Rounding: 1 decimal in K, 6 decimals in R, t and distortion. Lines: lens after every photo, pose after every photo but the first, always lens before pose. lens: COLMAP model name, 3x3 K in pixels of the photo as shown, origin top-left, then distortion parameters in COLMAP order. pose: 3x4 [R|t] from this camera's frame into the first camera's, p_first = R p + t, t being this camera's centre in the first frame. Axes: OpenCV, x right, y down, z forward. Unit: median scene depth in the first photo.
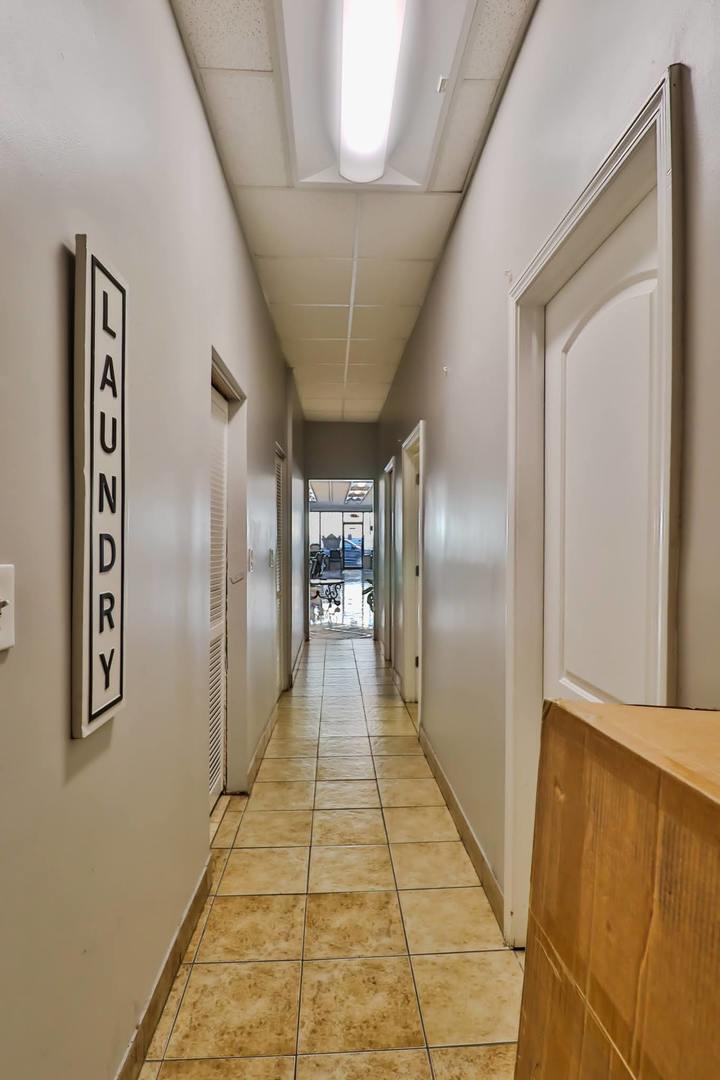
lens RADIAL K [[580.1, 0, 366.8], [0, 580.1, 547.3], [0, 0, 1]] dist [0.000122, -0.012921]
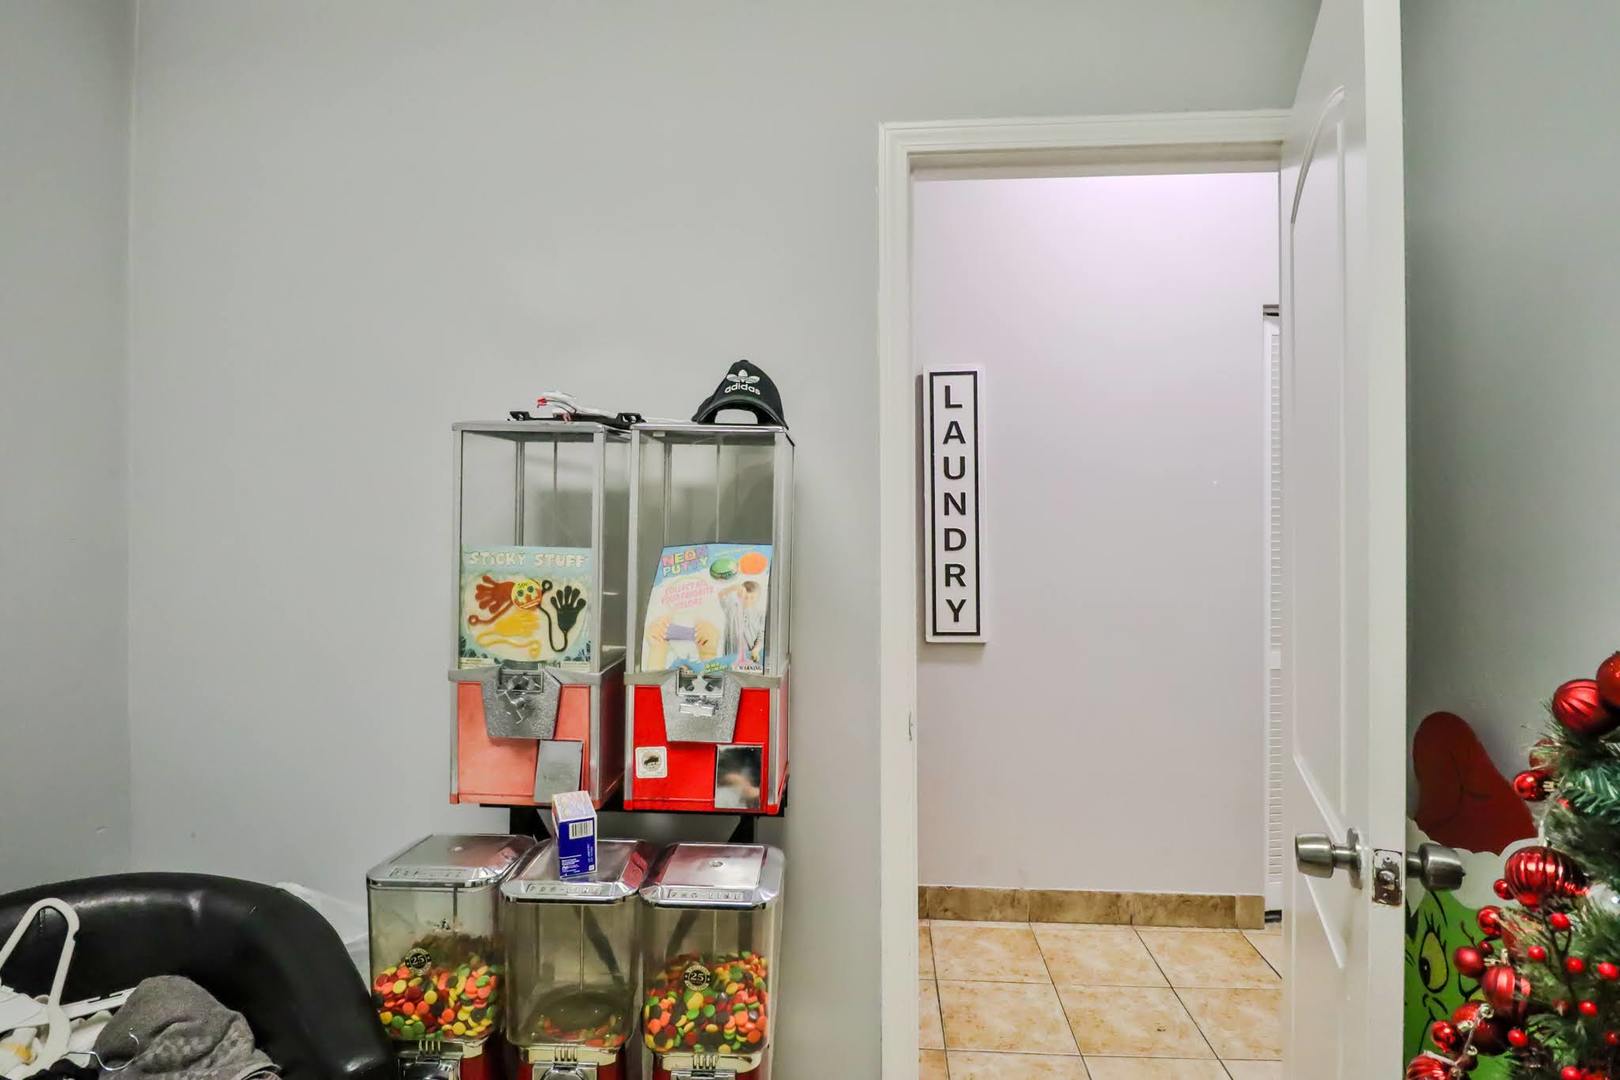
lens RADIAL K [[870.2, 0, 816.8], [0, 870.2, 530.1], [0, 0, 1]] dist [0.000122, -0.012921]
pose [[-0.147468, -0.002388, -0.989064, 1.597999], [-0.012489, 0.999922, -0.000552, -0.008291], [0.988988, 0.012271, -0.147486, 0.755853]]
